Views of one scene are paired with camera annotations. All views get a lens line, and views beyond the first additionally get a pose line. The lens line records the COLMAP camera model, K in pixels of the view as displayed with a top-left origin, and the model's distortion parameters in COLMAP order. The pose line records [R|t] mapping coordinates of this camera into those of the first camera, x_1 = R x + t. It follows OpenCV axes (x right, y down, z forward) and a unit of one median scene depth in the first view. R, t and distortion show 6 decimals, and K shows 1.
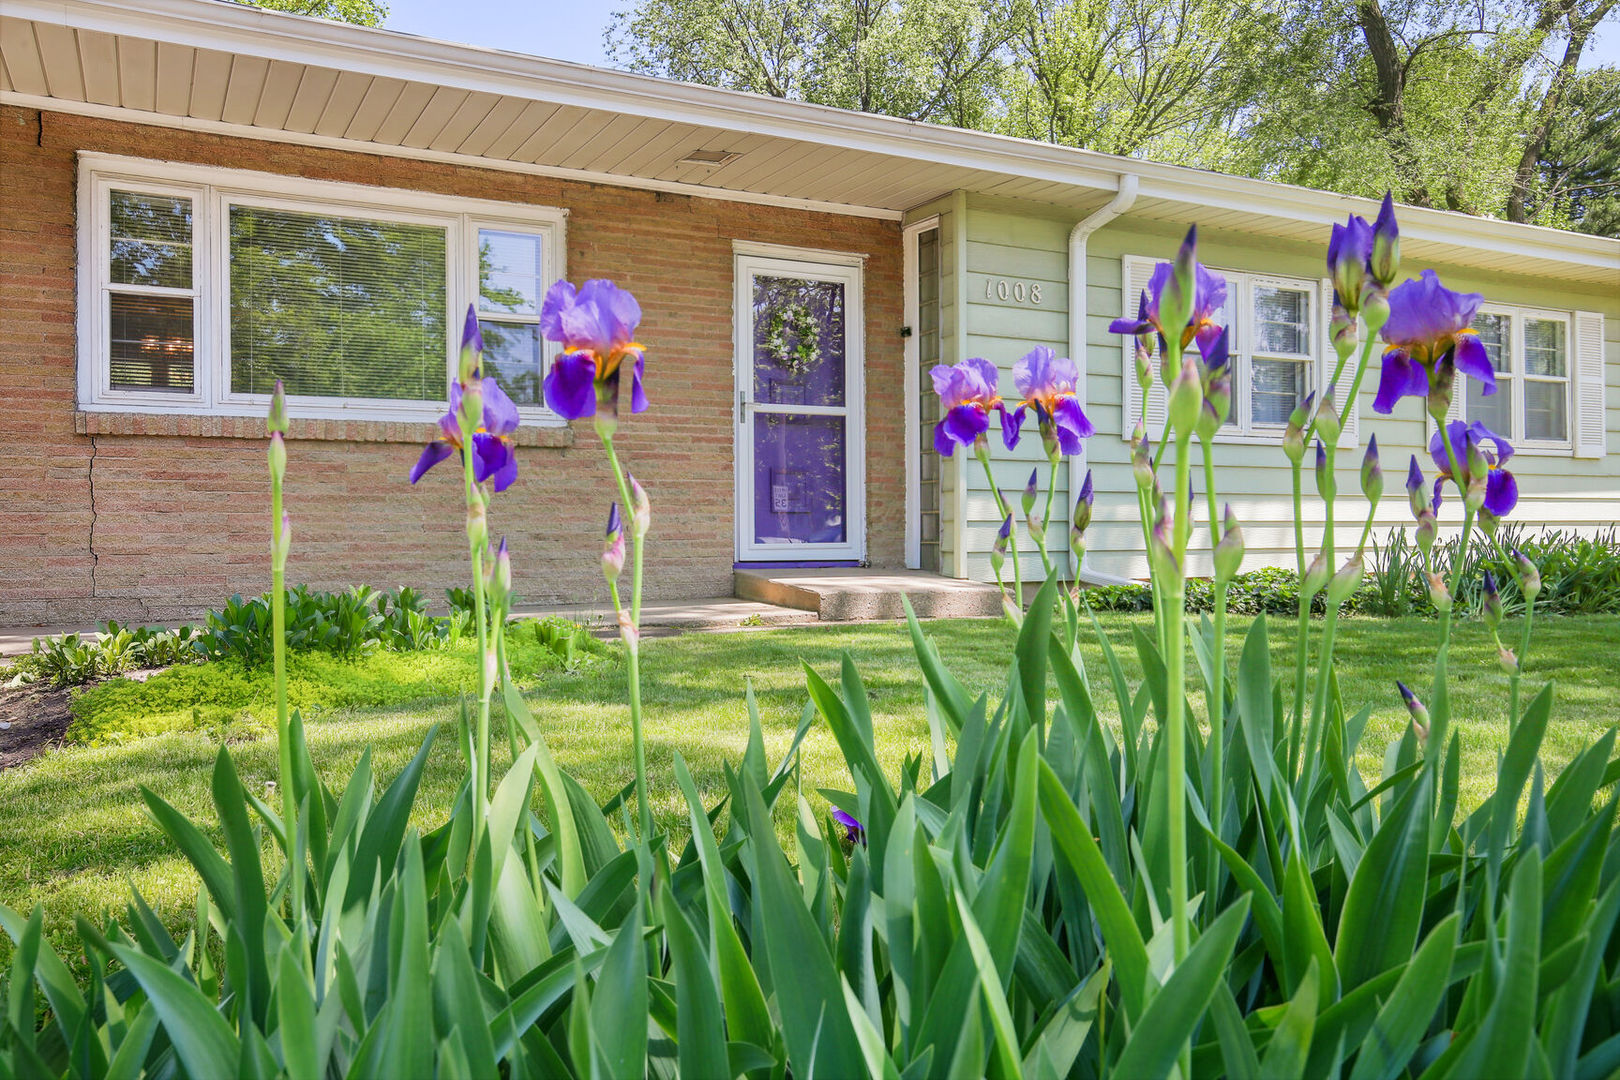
lens RADIAL K [[1249.5, 0, 817.0], [0, 1249.5, 532.4], [0, 0, 1]] dist [0.025164, 0.001822]
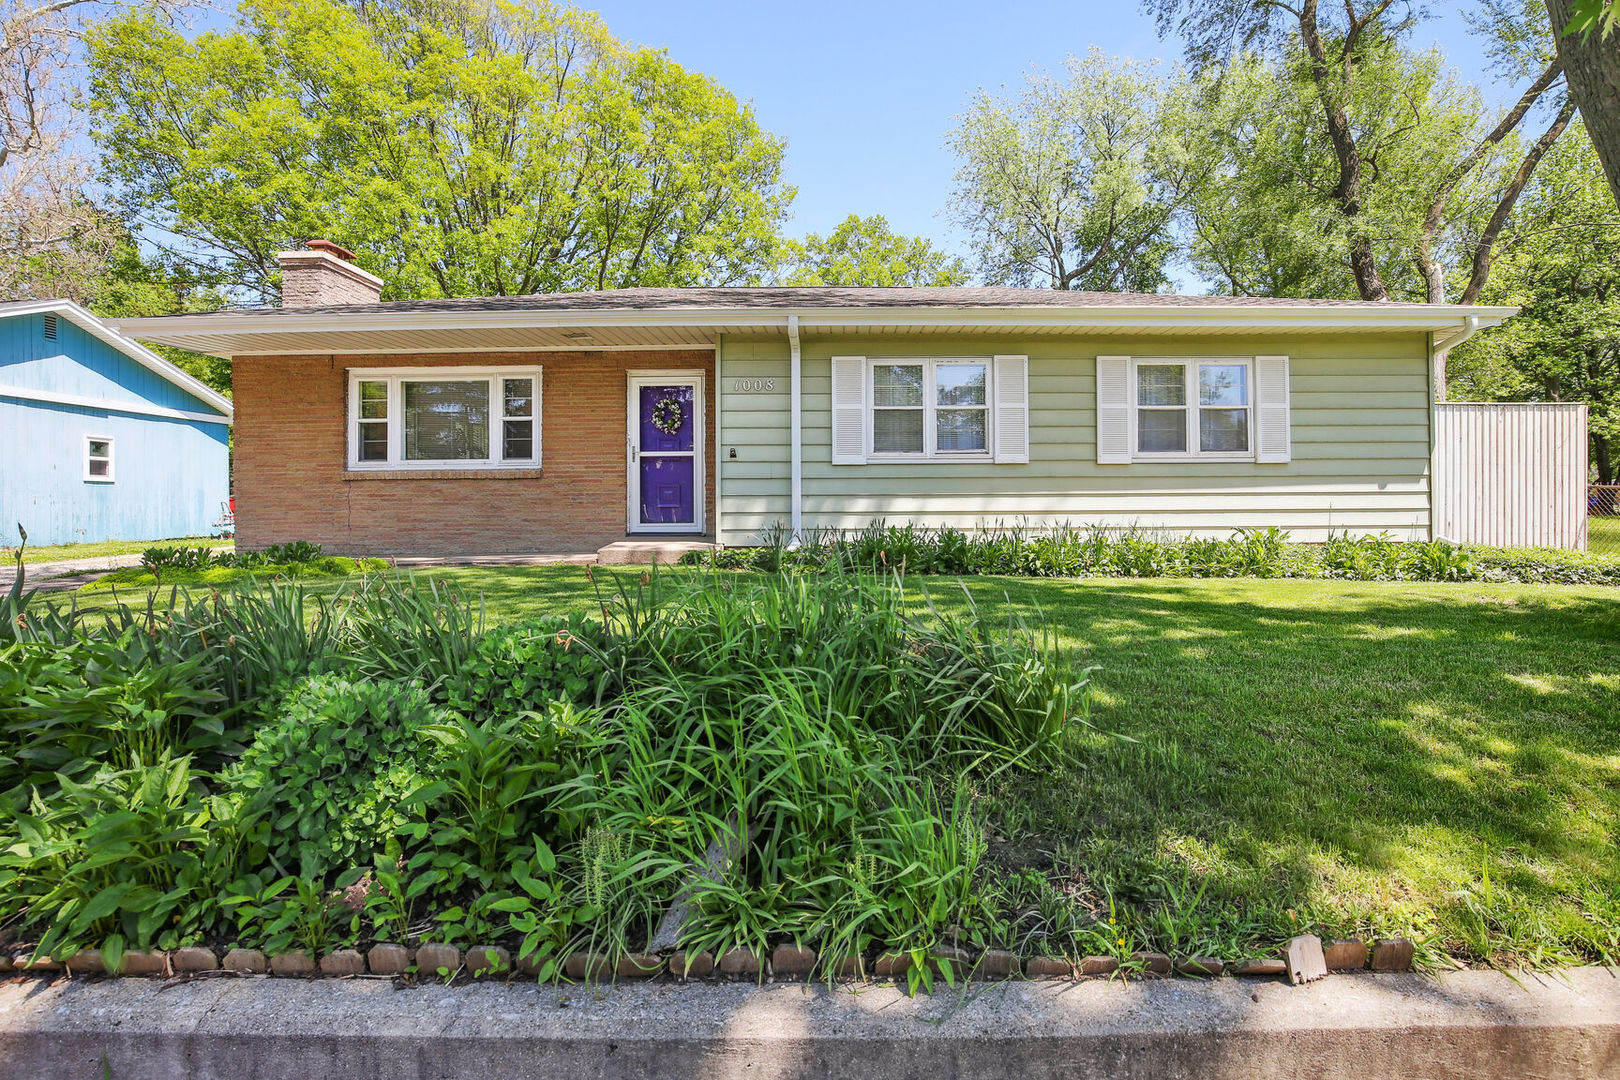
lens RADIAL K [[747.4, 0, 803.8], [0, 747.4, 499.8], [0, 0, 1]] dist [-0.026948, -0.000522]
pose [[0.886703, -0.001990, -0.462335, 0.752148], [0.002470, 0.999997, 0.000434, -0.029586], [0.462333, -0.001527, 0.886705, 0.087458]]
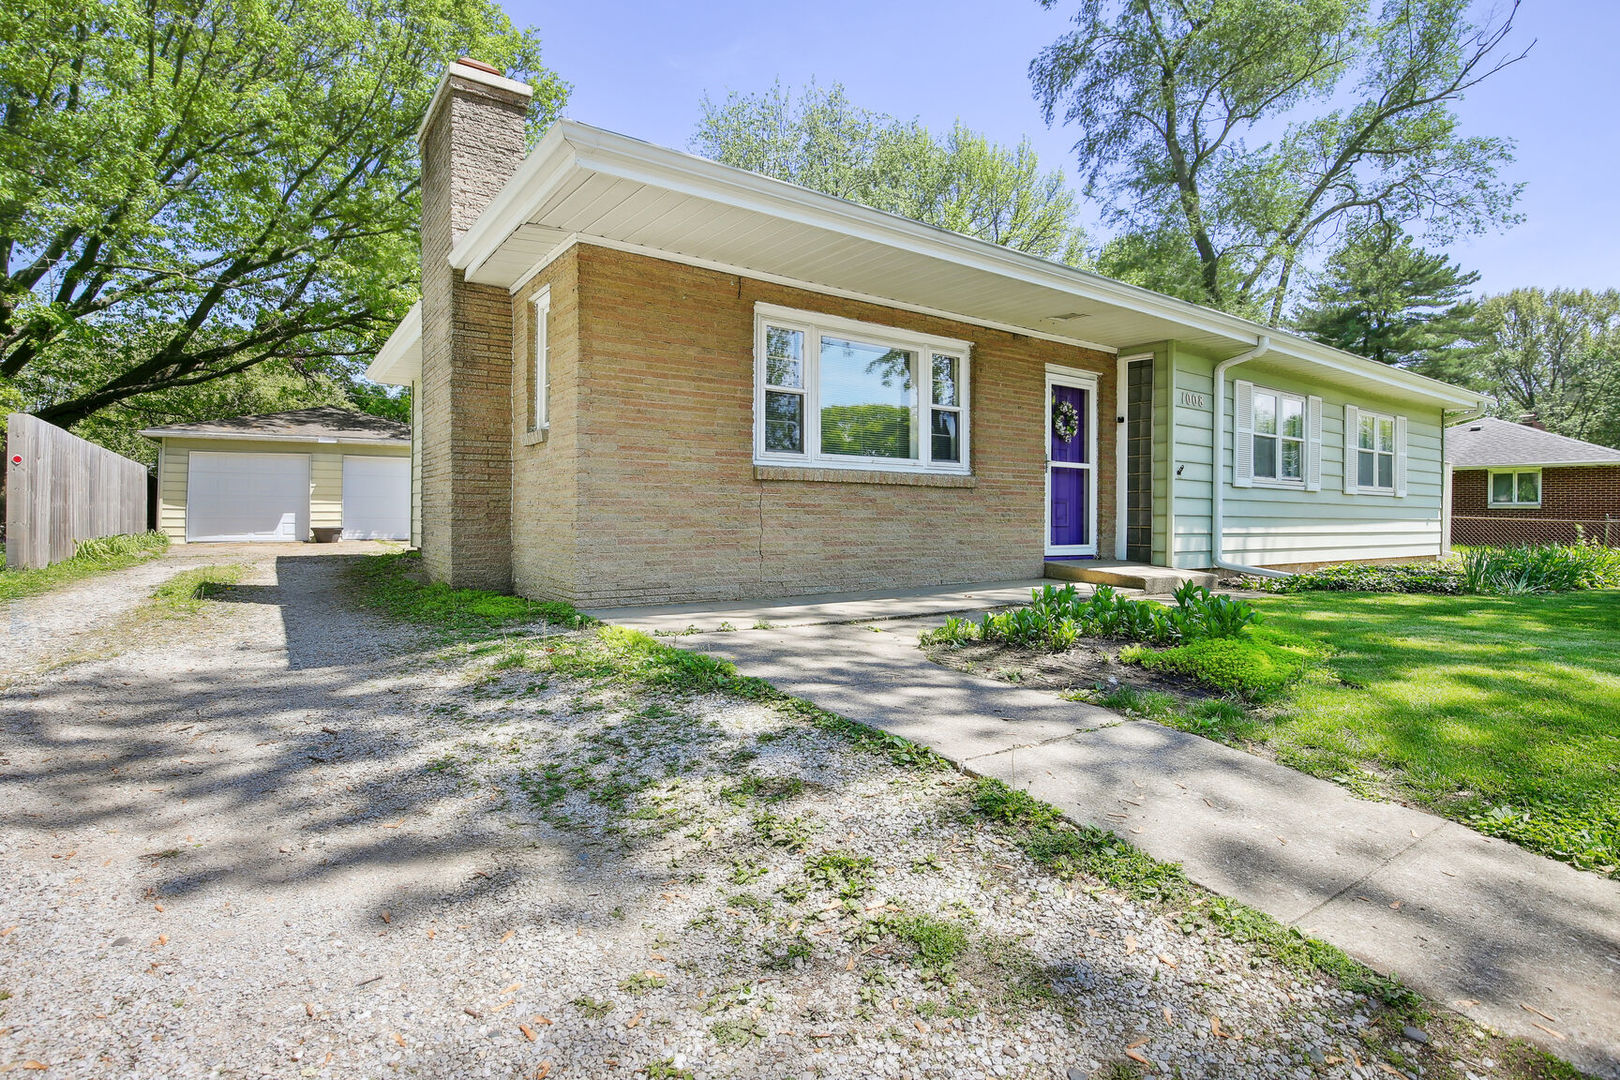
lens RADIAL K [[797.0, 0, 809.8], [0, 797.0, 528.0], [0, 0, 1]] dist [-0.034666, -0.000101]
pose [[0.991619, 0.007797, 0.128958, -0.527792], [-0.008507, 0.999952, 0.004955, -0.017993], [-0.128913, -0.006011, 0.991638, -0.004613]]
